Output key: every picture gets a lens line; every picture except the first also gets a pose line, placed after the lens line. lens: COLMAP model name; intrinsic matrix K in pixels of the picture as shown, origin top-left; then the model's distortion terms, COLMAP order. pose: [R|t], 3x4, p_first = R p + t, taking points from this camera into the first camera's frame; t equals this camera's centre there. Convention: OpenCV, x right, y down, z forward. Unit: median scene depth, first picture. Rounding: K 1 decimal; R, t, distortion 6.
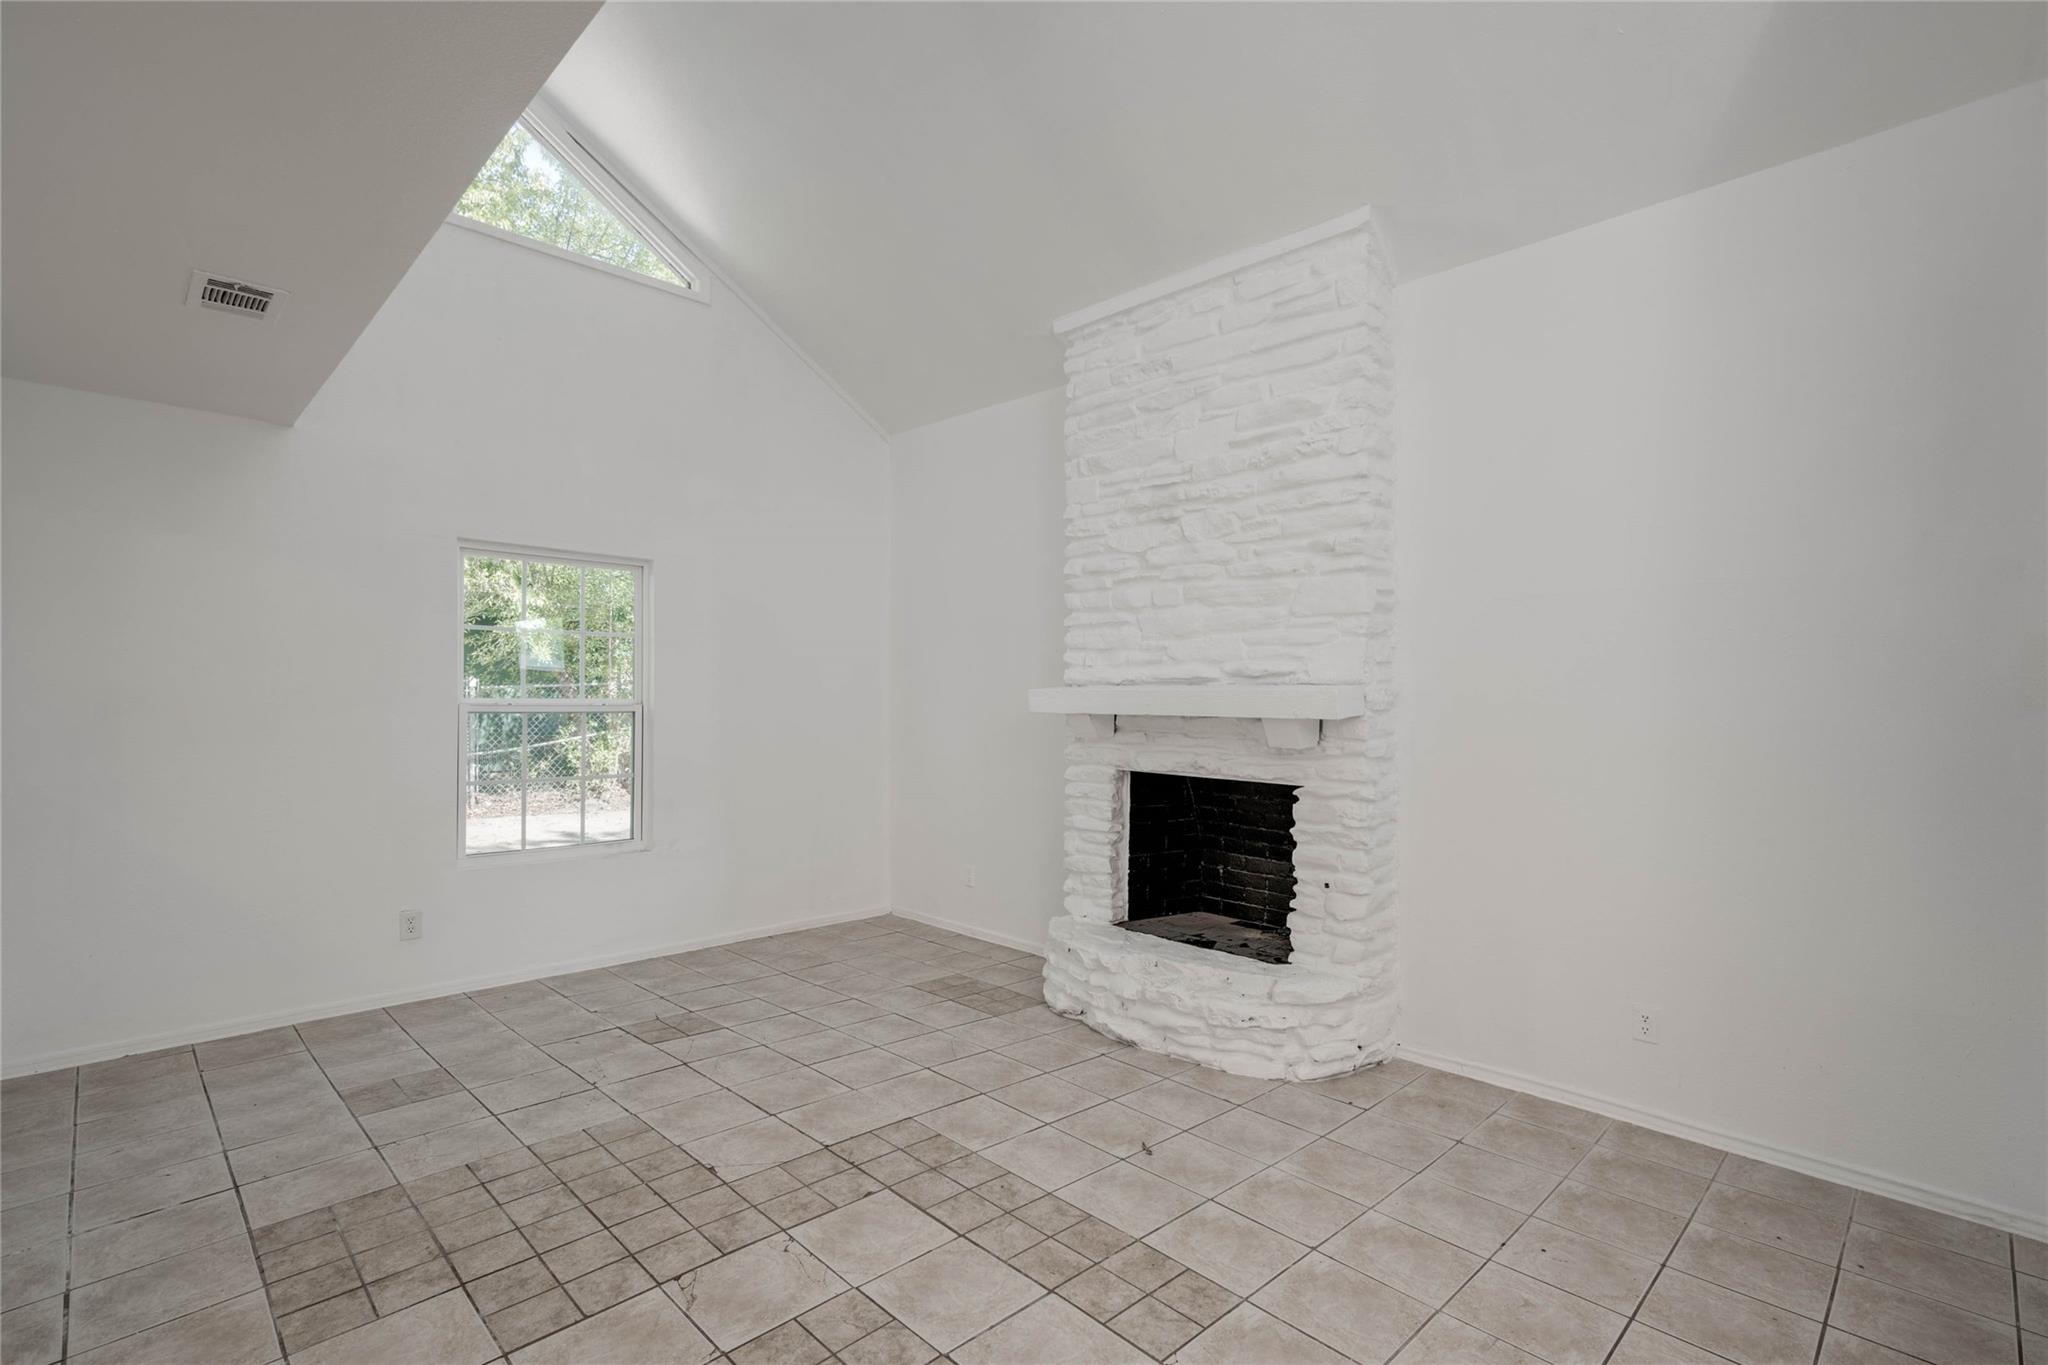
lens RADIAL K [[934.3, 0, 1044.7], [0, 934.3, 690.1], [0, 0, 1]] dist [0.000269, 0.000161]
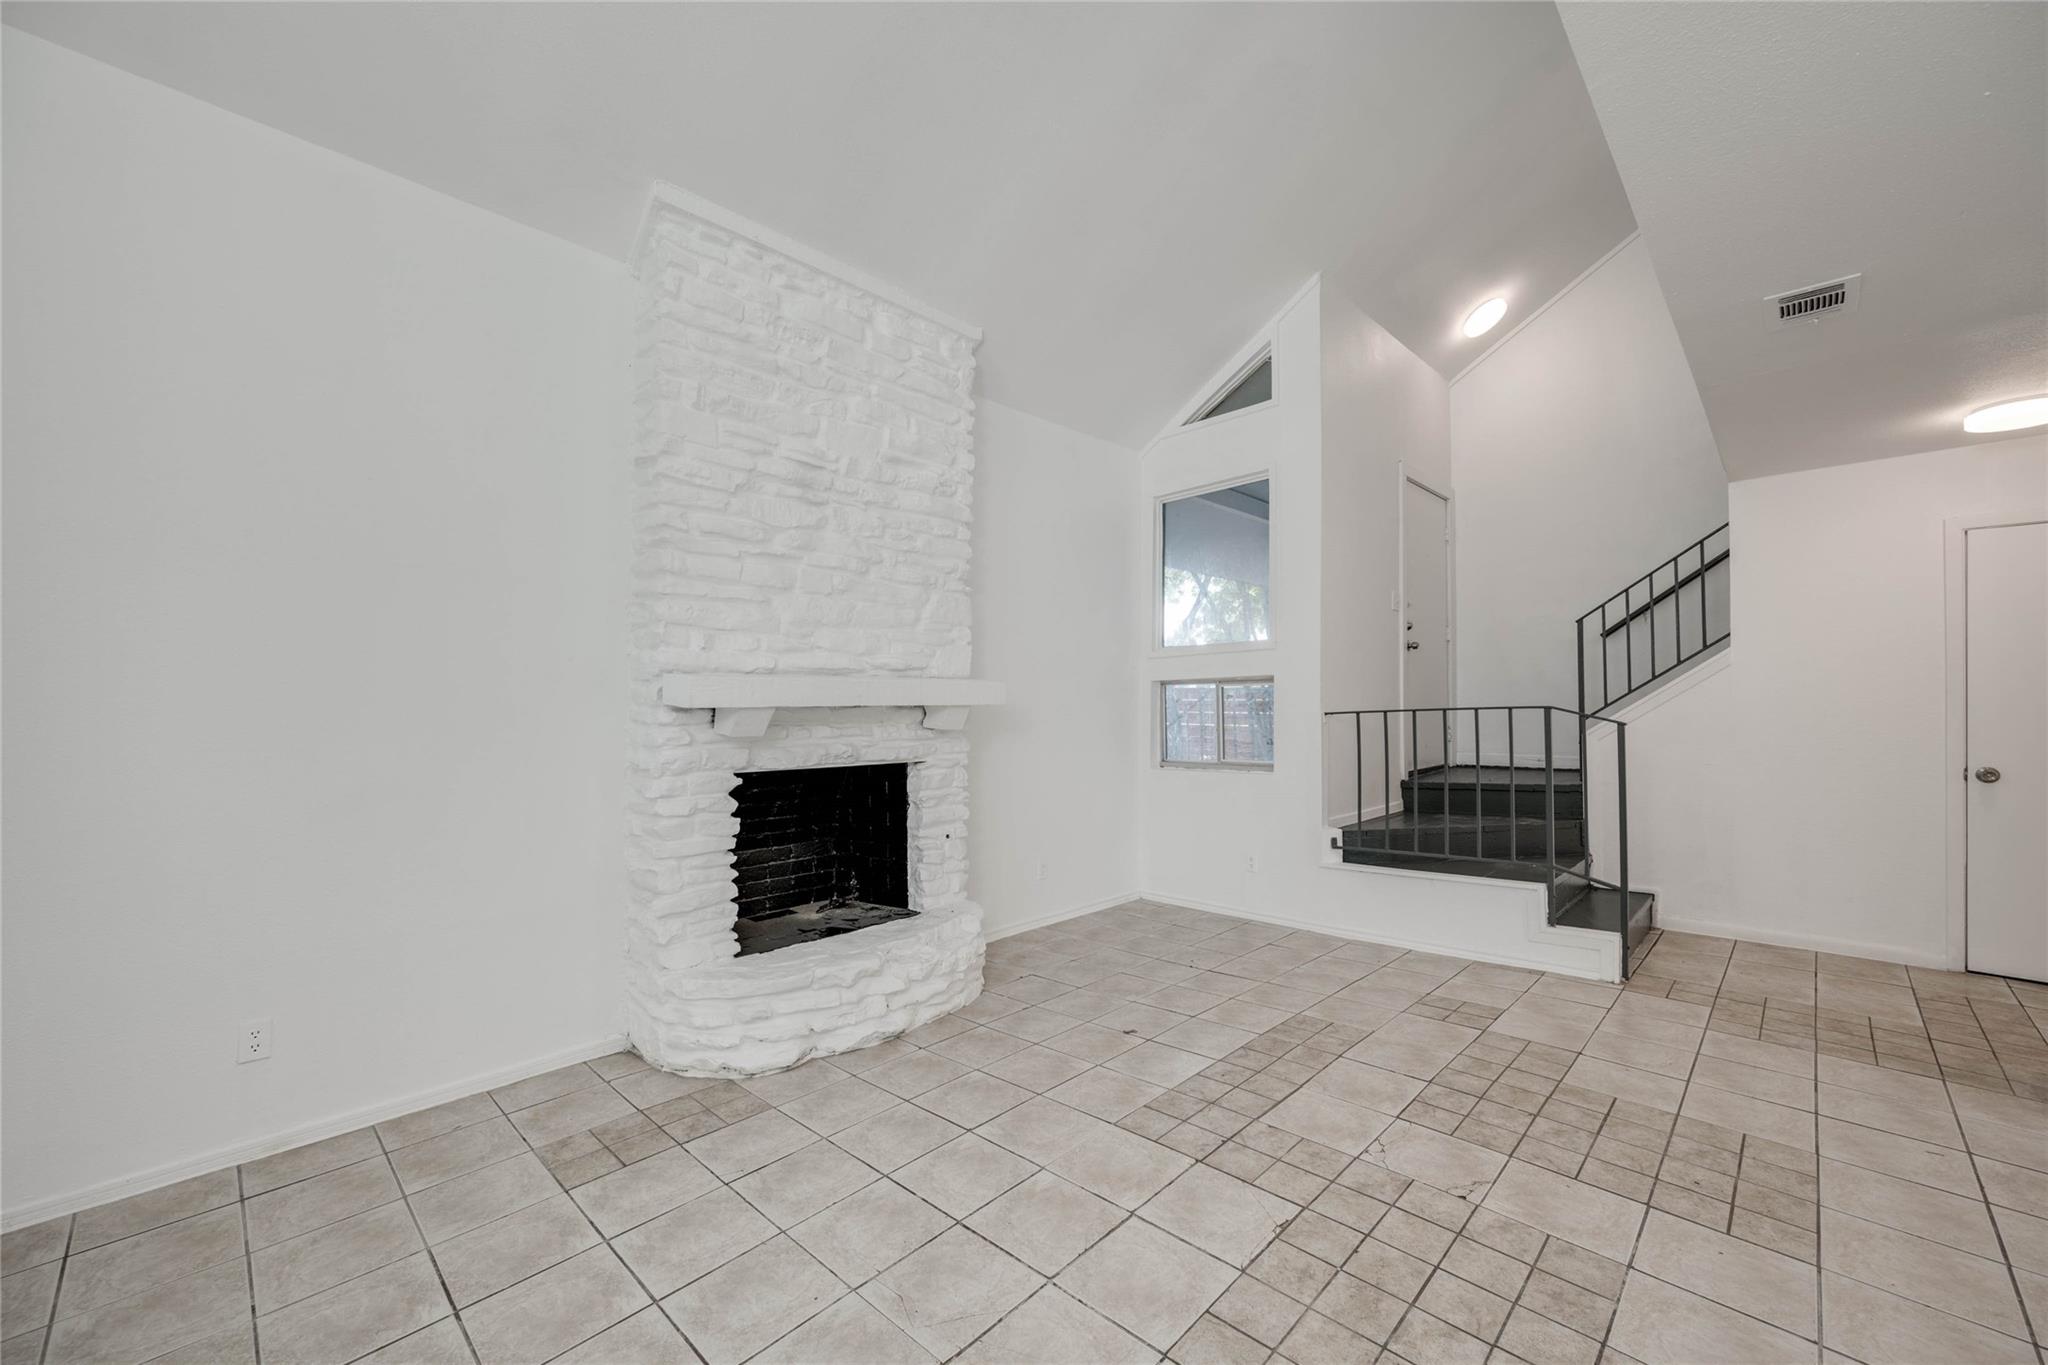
lens RADIAL K [[810.6, 0, 1032.3], [0, 810.6, 690.5], [0, 0, 1]] dist [-0.000999, 0.000045]
pose [[-0.014036, 0.002091, 0.999899, -0.909306], [-0.008044, 0.999965, -0.002204, 0.013620], [-0.999869, -0.008074, -0.014018, 1.022730]]
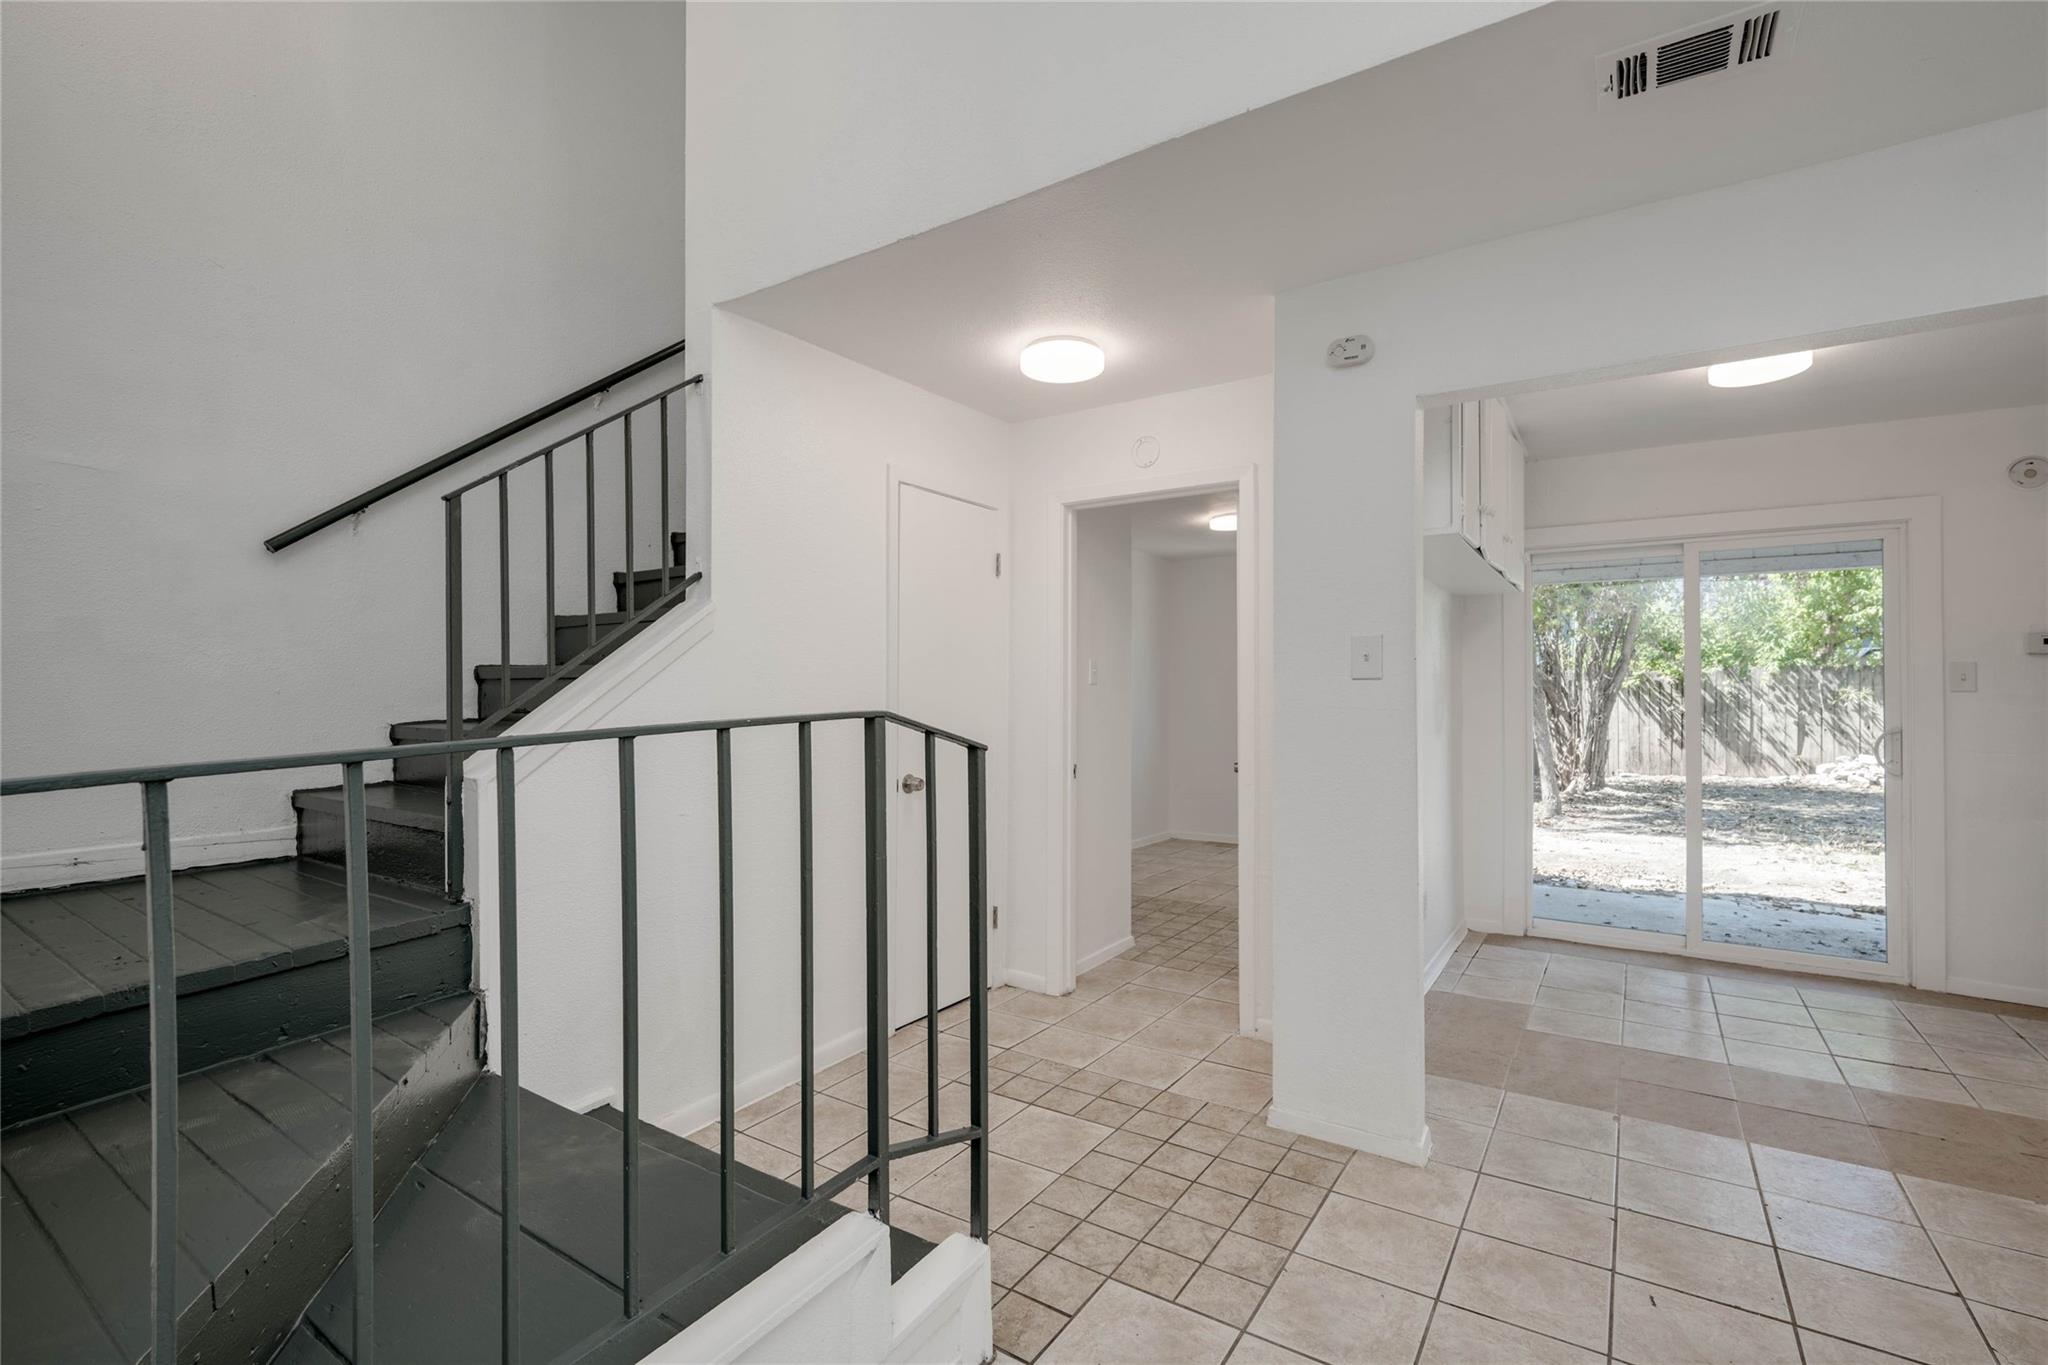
lens RADIAL K [[915.0, 0, 1030.5], [0, 915.0, 683.8], [0, 0, 1]] dist [0.000750, 0.000191]
pose [[-0.981006, -0.007648, -0.193826, 0.319780], [-0.003631, 0.999771, -0.021070, 0.024140], [0.193943, -0.019966, -0.980810, 0.728810]]
